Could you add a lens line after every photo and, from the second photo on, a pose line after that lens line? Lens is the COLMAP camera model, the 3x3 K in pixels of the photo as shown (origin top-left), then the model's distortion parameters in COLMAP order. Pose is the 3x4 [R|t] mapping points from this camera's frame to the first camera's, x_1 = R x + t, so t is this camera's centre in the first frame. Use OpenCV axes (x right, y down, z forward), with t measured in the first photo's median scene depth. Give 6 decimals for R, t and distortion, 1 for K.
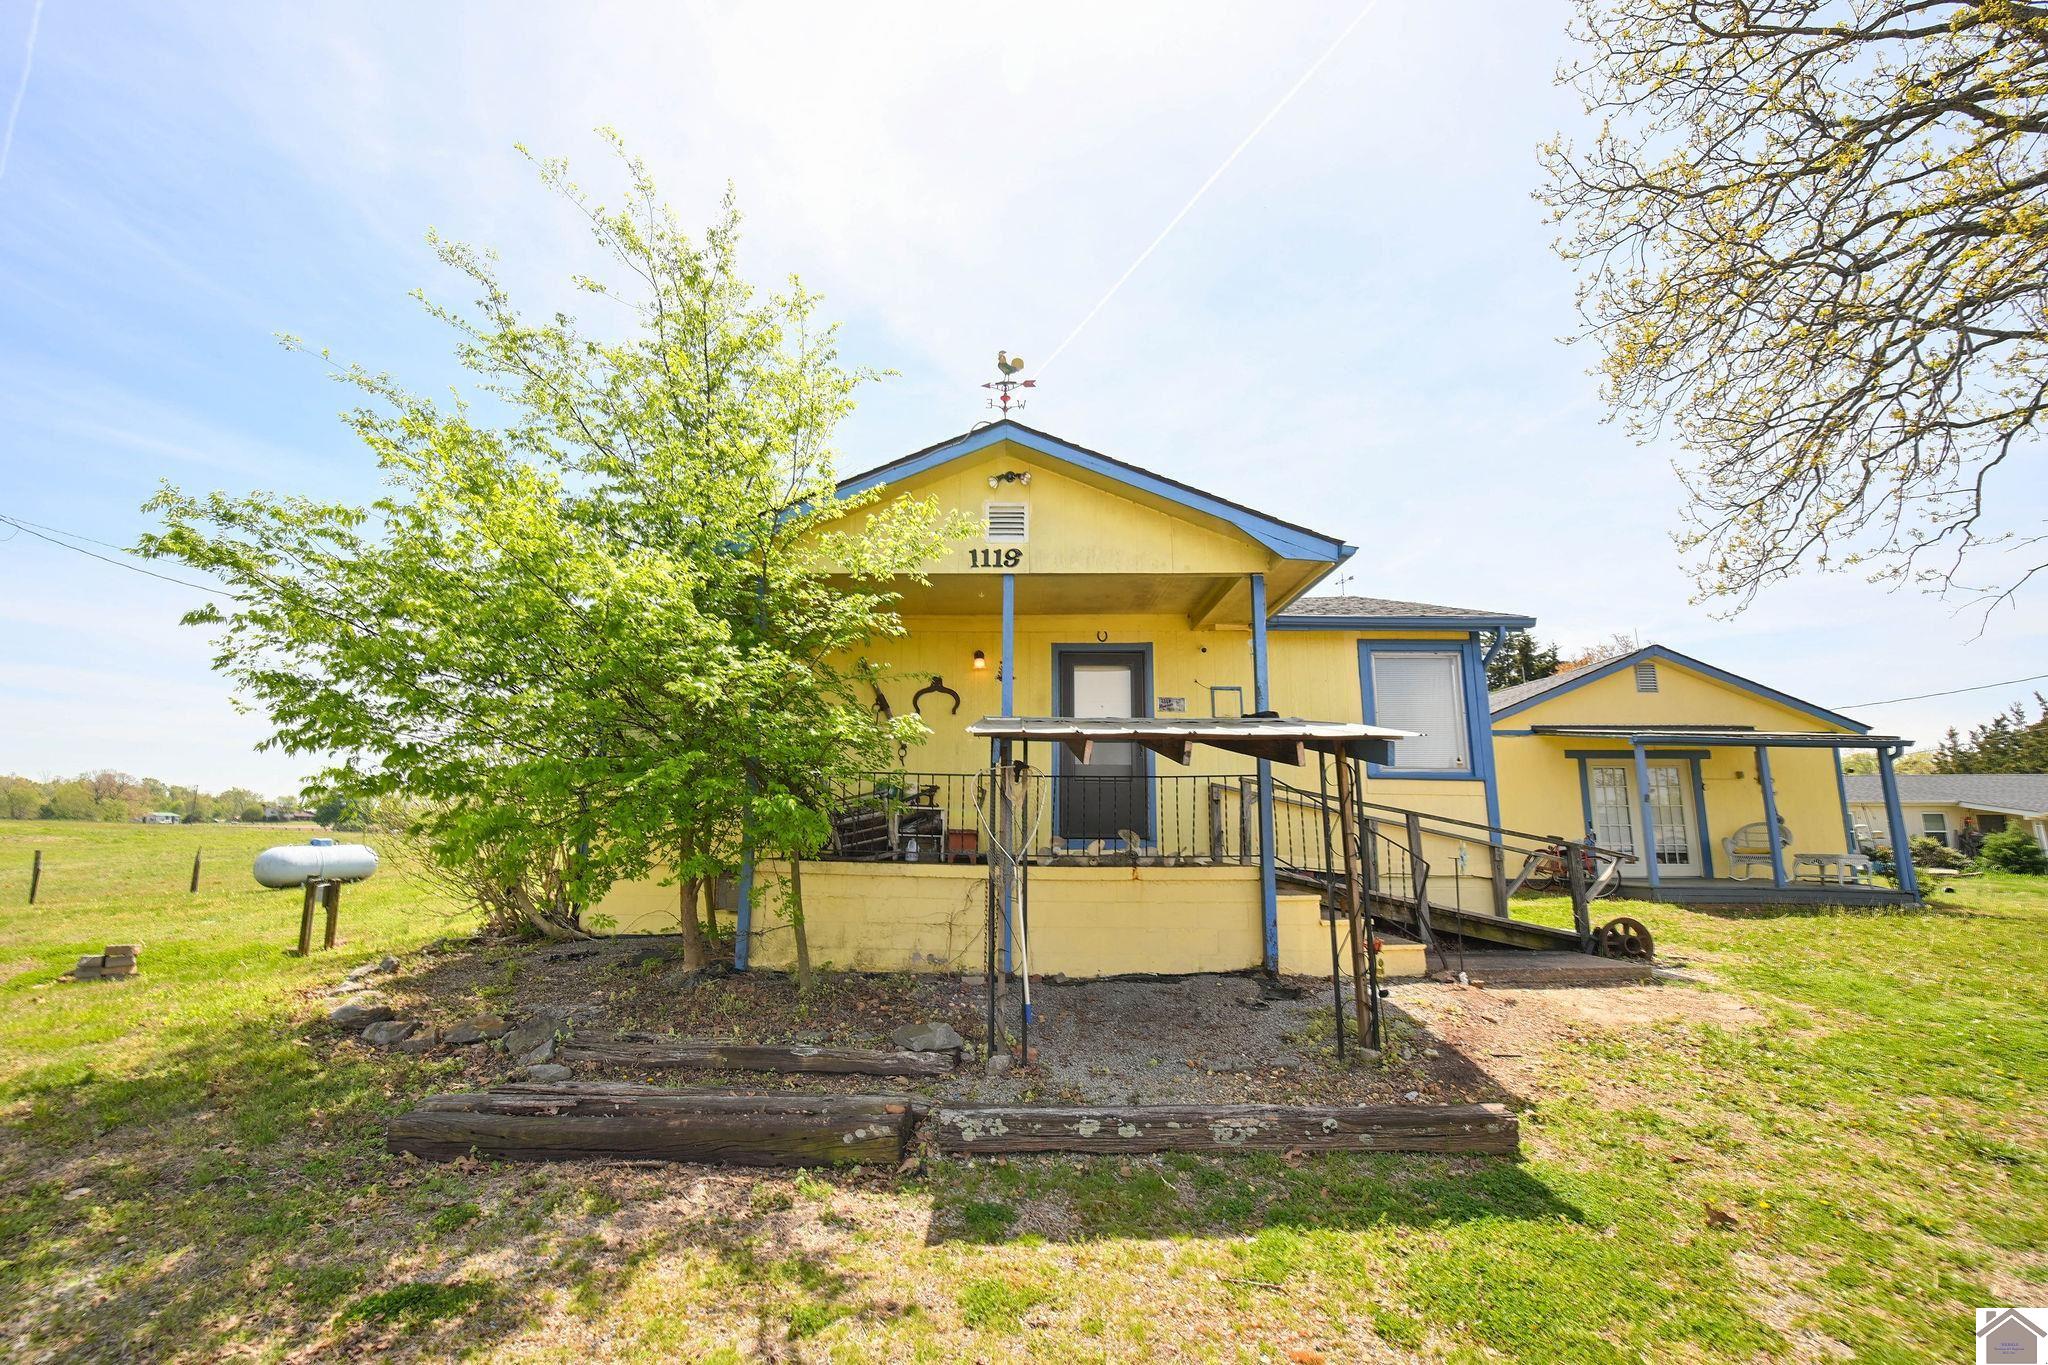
lens RADIAL K [[871.8, 0, 1021.9], [0, 871.8, 661.7], [0, 0, 1]] dist [-0.023434, -0.000384]
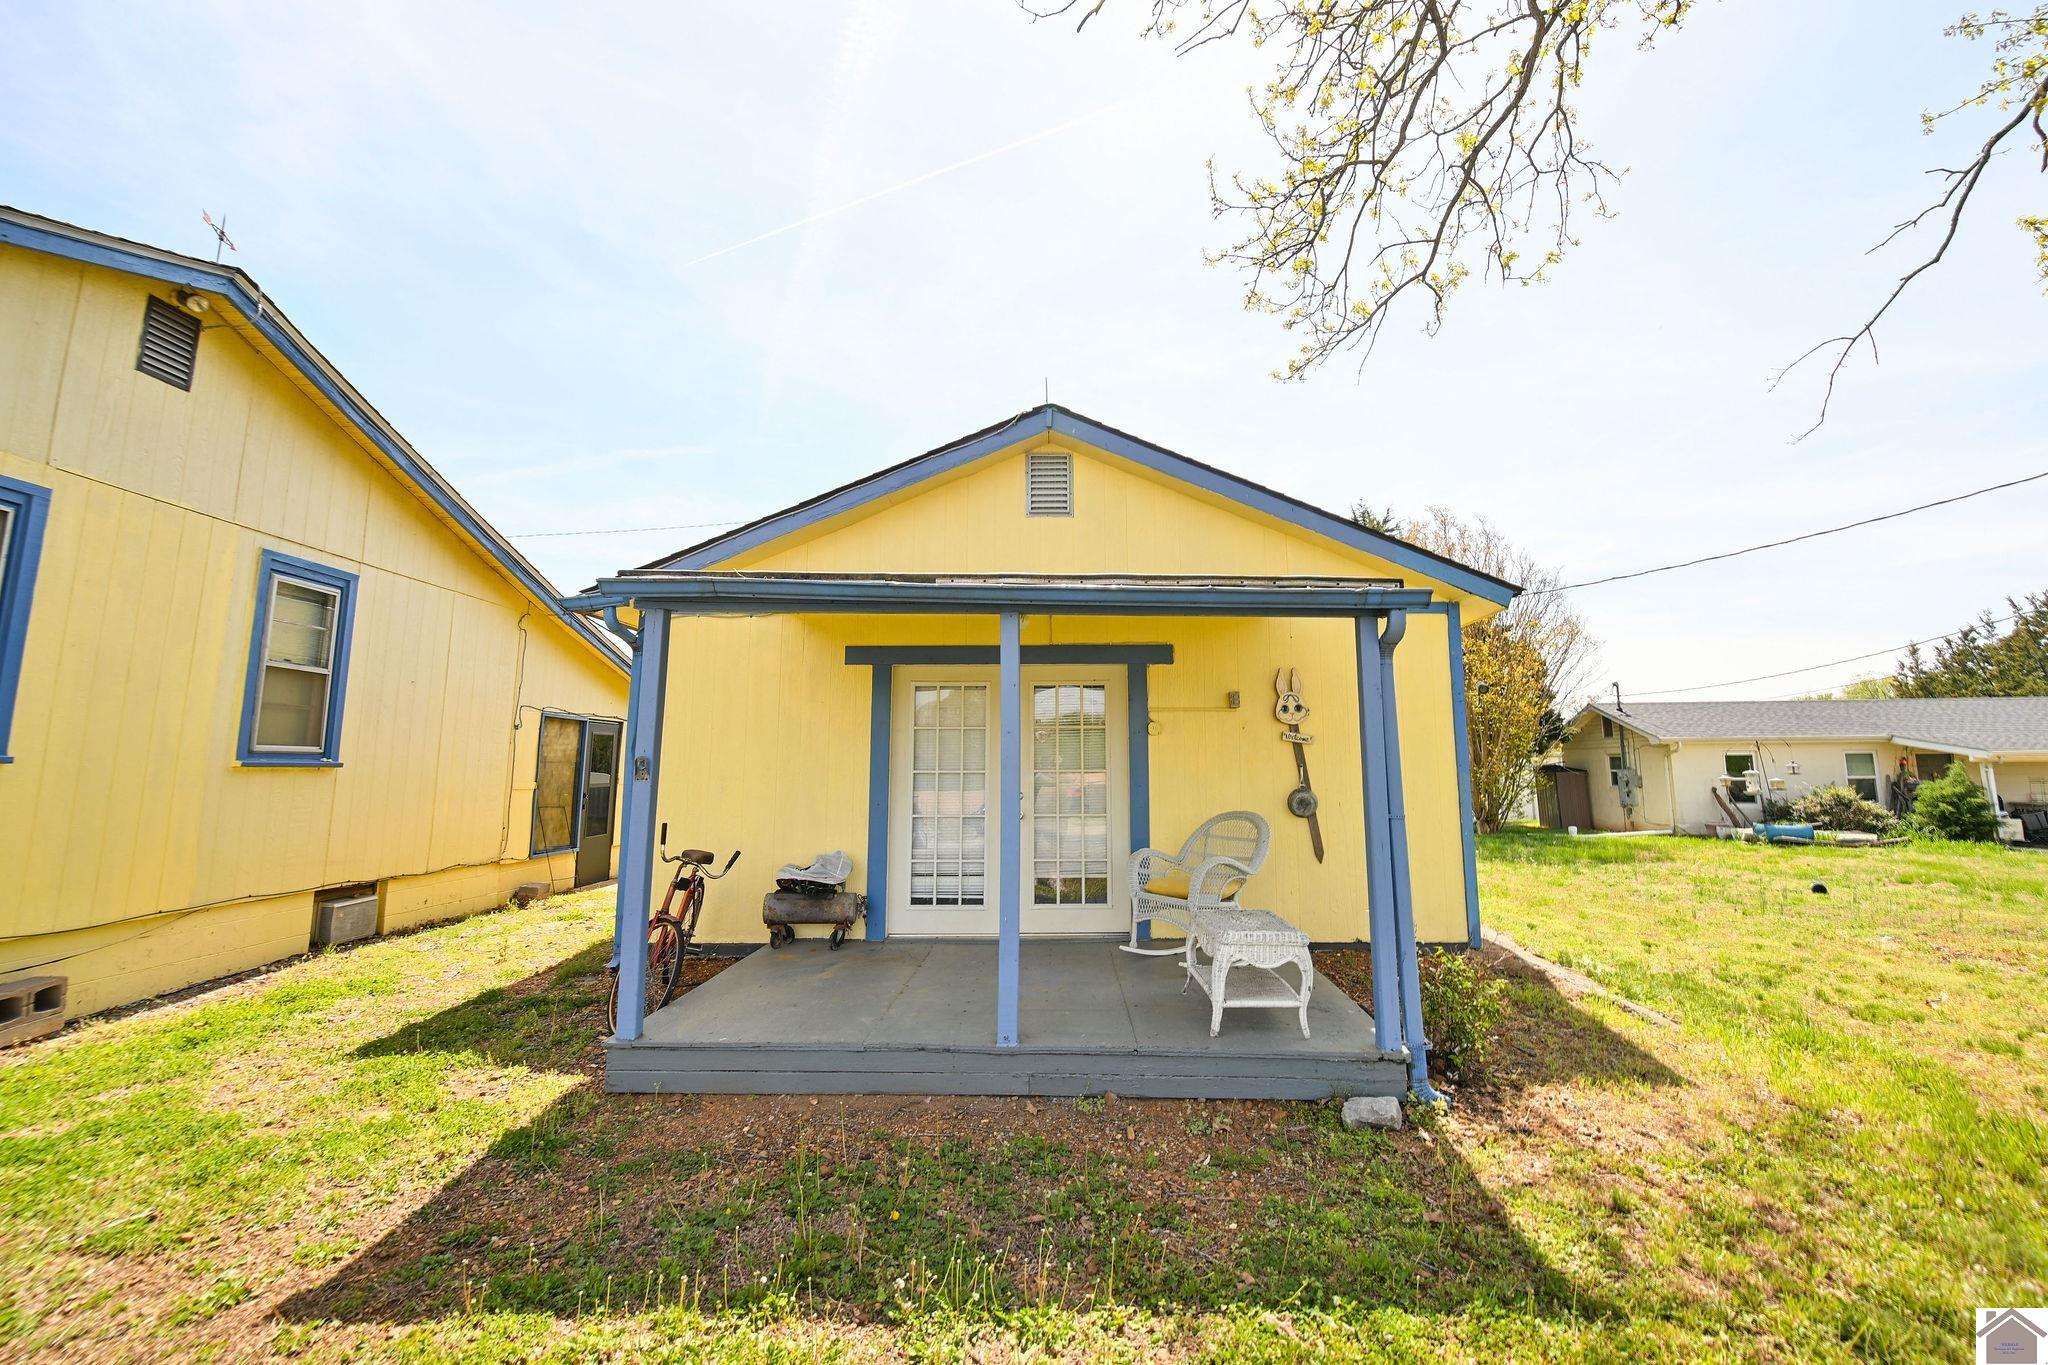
lens RADIAL K [[965.1, 0, 1014.0], [0, 965.1, 617.0], [0, 0, 1]] dist [-0.020344, -0.009927]
pose [[0.998849, -0.007408, 0.047392, 0.341130], [0.005924, 0.999490, 0.031380, 0.035917], [-0.047601, -0.031063, 0.998383, 0.250769]]
